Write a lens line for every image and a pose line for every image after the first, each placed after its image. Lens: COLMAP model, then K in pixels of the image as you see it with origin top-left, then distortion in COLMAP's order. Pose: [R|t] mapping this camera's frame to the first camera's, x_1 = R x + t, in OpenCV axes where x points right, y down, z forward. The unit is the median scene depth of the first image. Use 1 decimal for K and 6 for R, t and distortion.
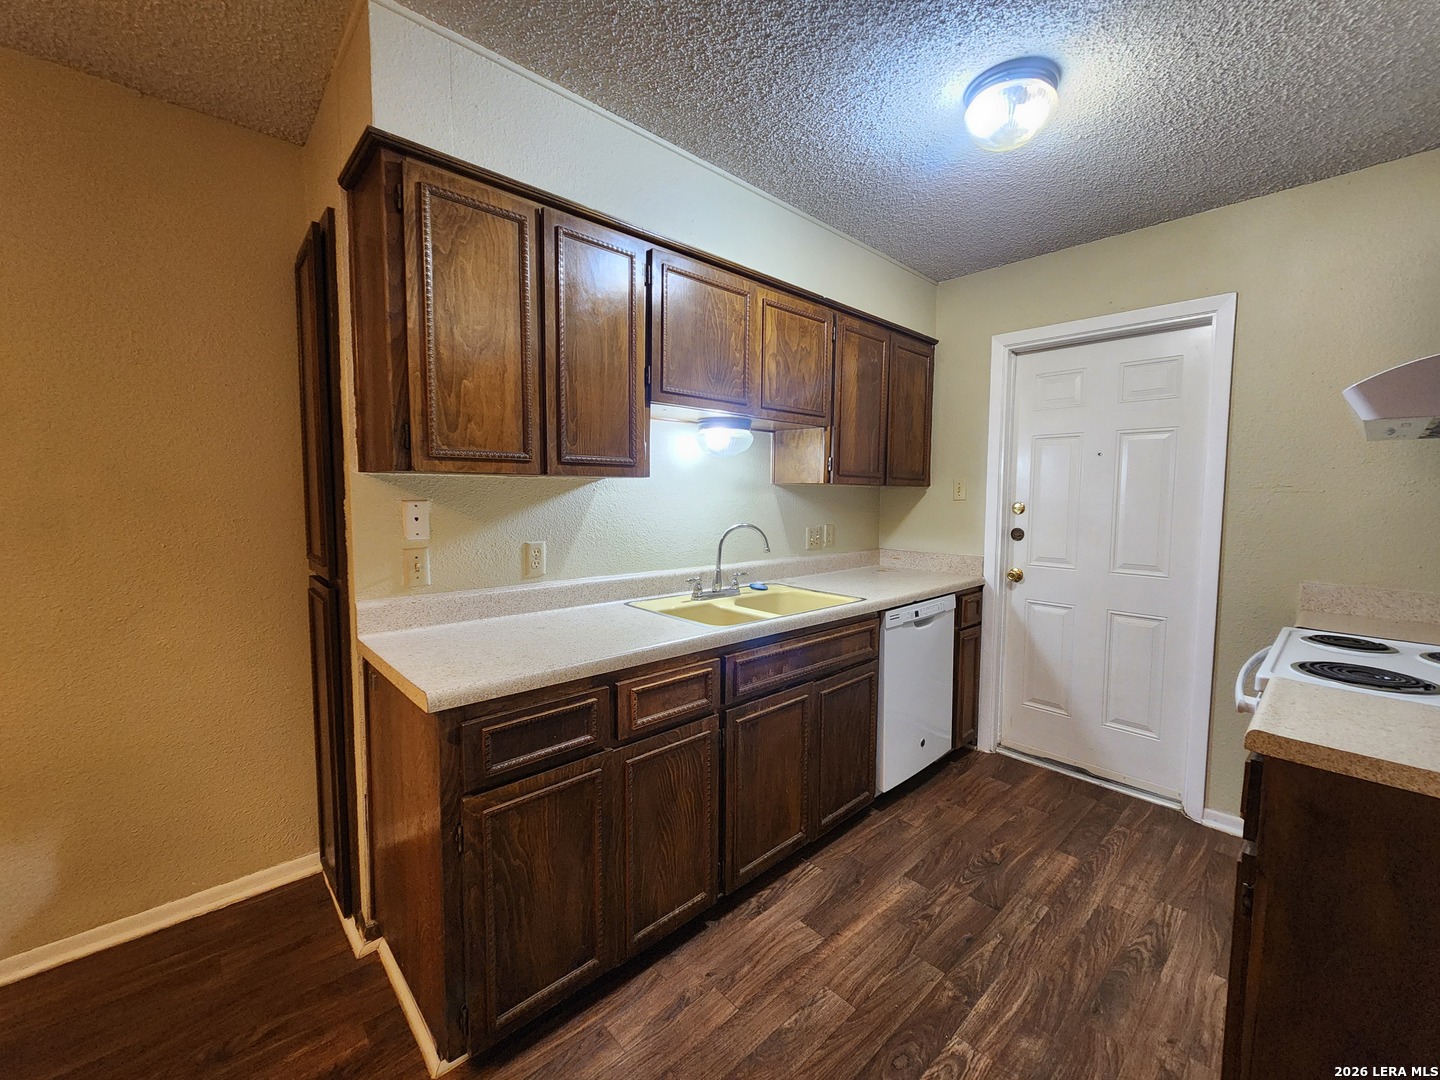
lens RADIAL K [[586.7, 0, 735.6], [0, 586.7, 532.0], [0, 0, 1]] dist [0.003195, -0.002959]
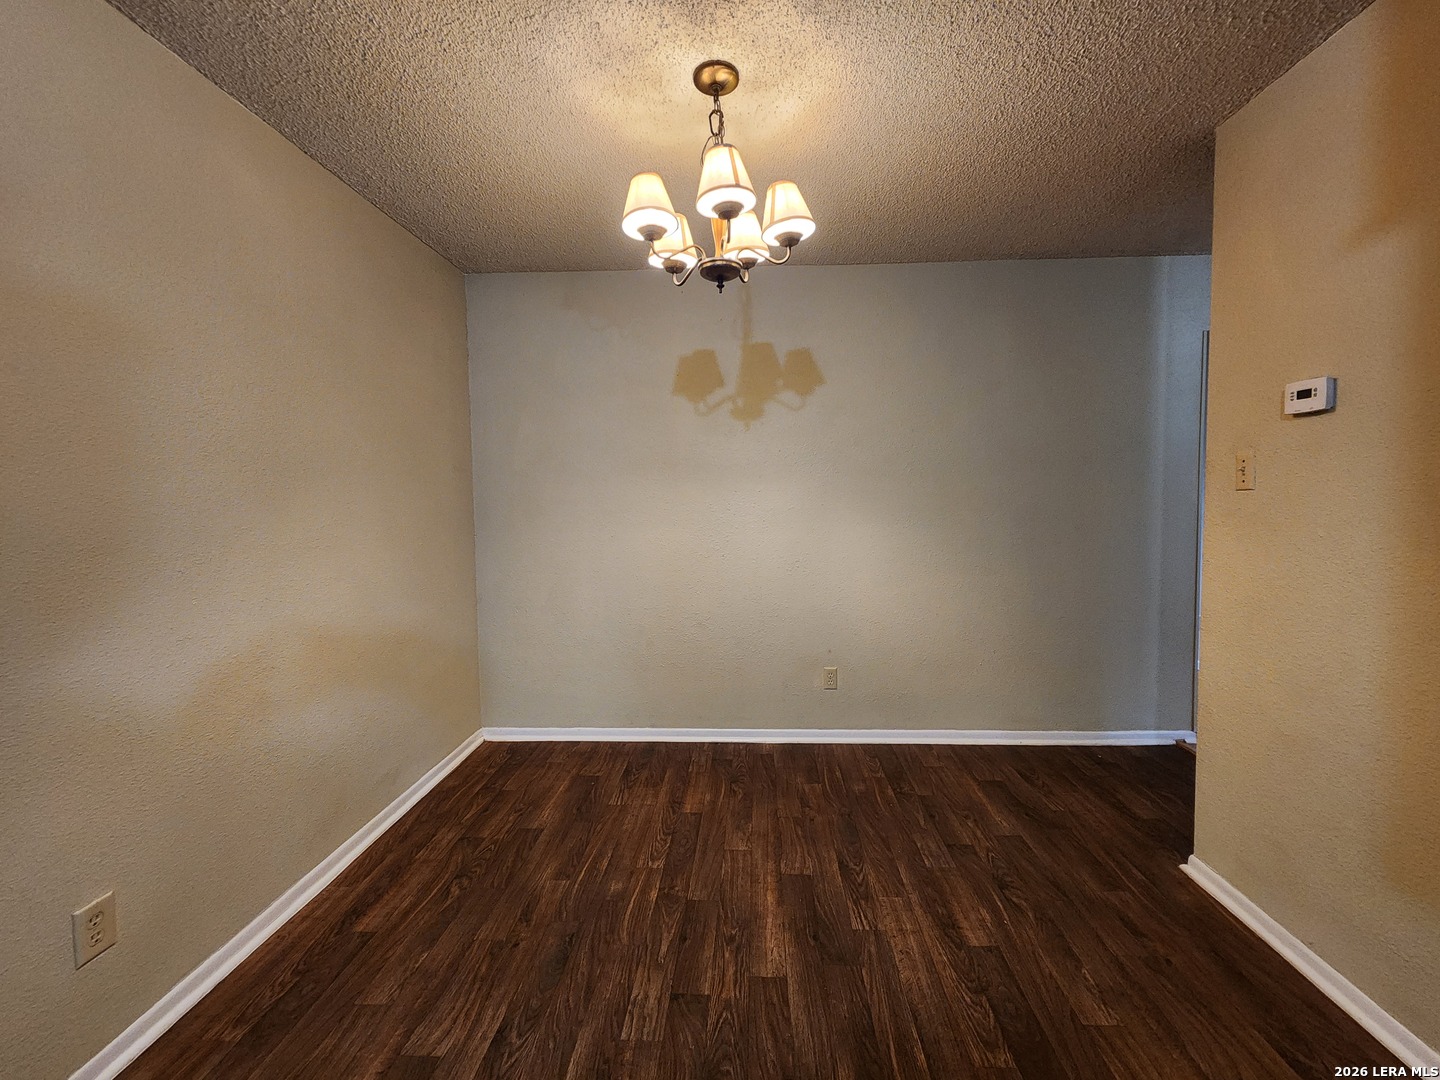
lens RADIAL K [[586.7, 0, 729.2], [0, 586.7, 536.1], [0, 0, 1]] dist [0.003195, -0.002959]
pose [[-0.721206, 0.043549, -0.691350, 0.944286], [-0.041929, 0.993448, 0.106318, -0.078604], [0.691451, 0.105665, -0.714654, 1.600017]]
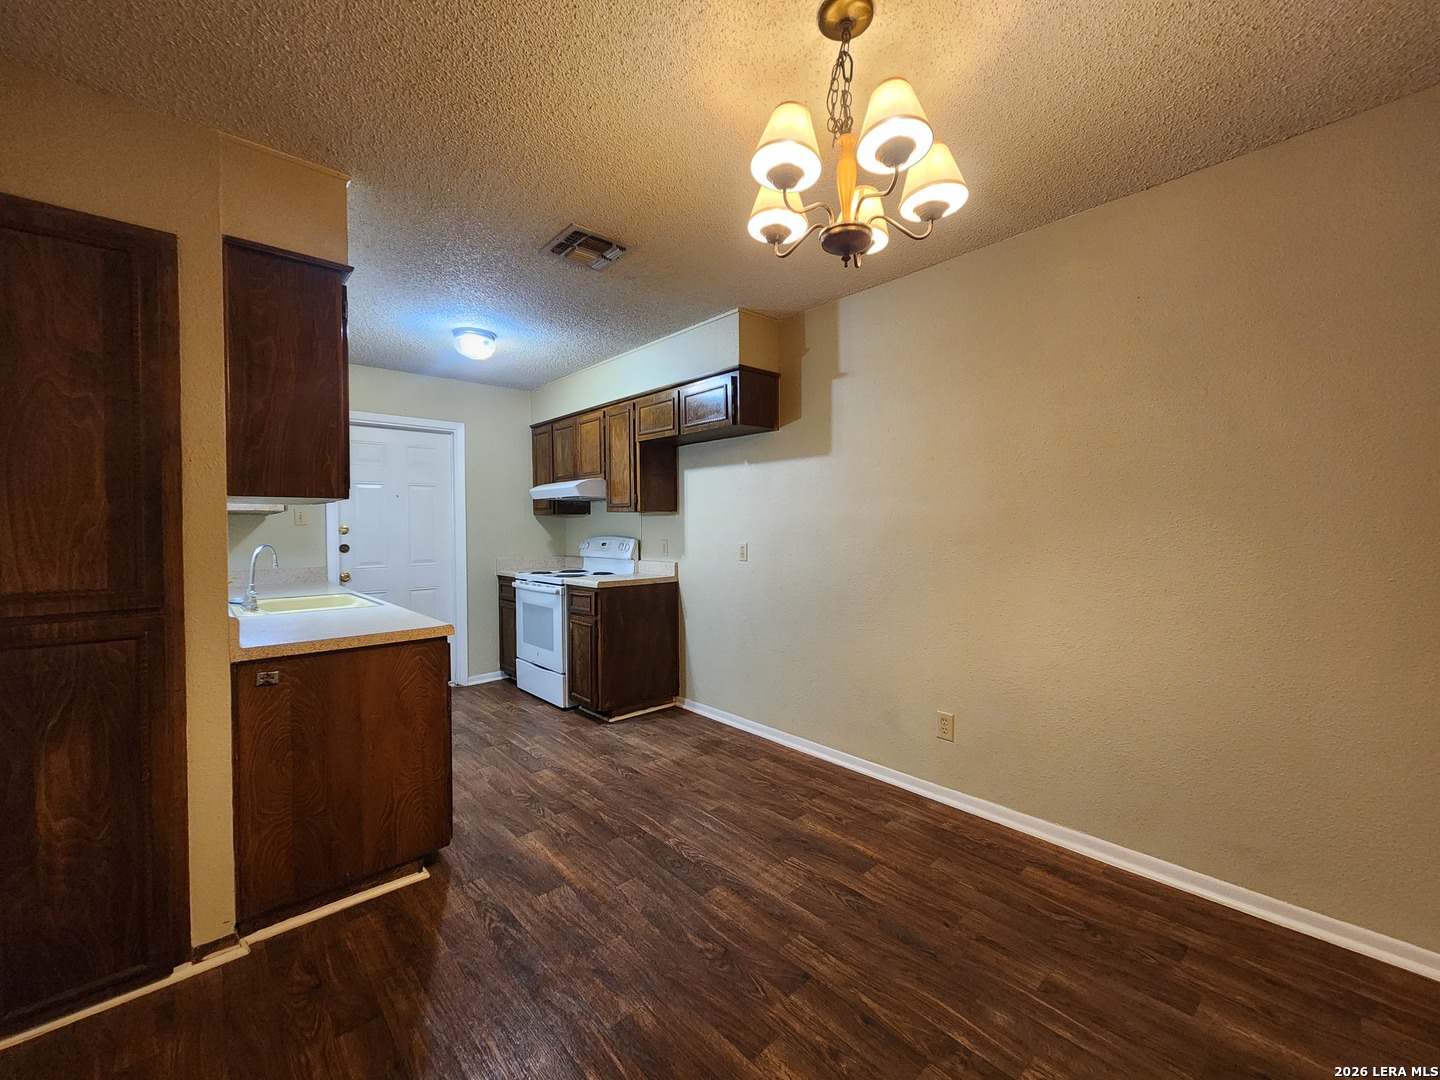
lens RADIAL K [[586.7, 0, 731.3], [0, 586.7, 534.5], [0, 0, 1]] dist [0.003195, -0.002959]
pose [[0.016452, -0.023744, 0.999583, -1.508543], [0.075140, 0.996920, 0.022444, 0.013919], [-0.997037, 0.074740, 0.018185, 0.051823]]
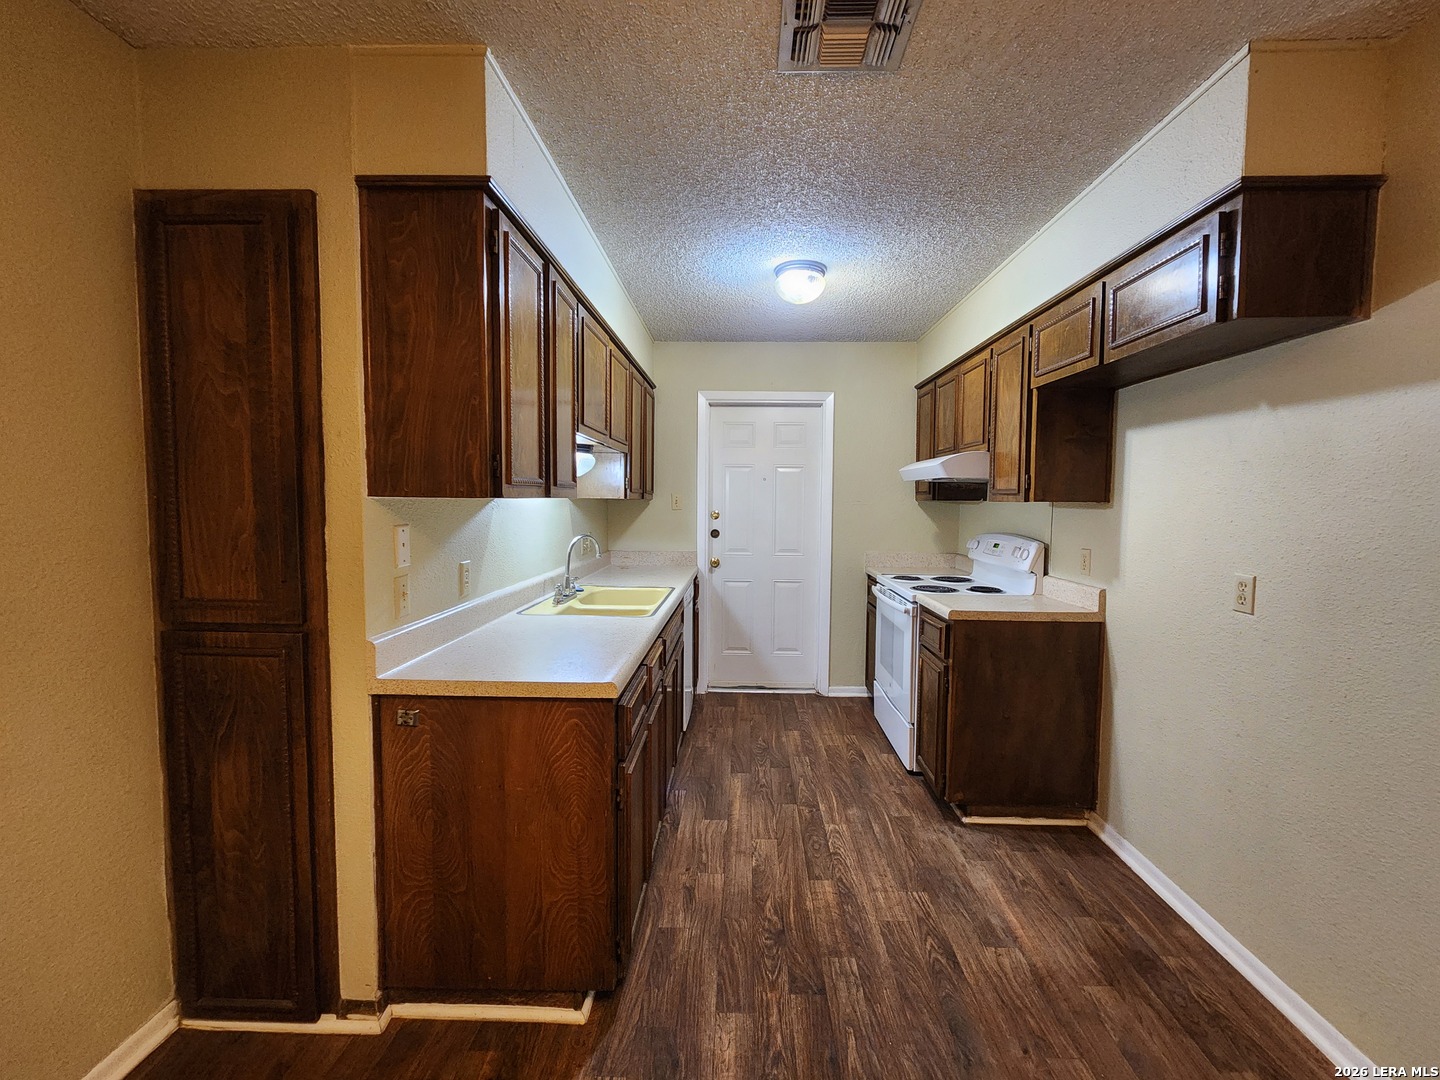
lens RADIAL K [[586.7, 0, 731.6], [0, 586.7, 530.7], [0, 0, 1]] dist [0.003195, -0.002959]
pose [[0.705197, -0.040755, 0.707839, -0.785954], [0.044218, 0.998931, 0.013461, -0.031524], [-0.707631, 0.021807, 0.706246, -0.033571]]
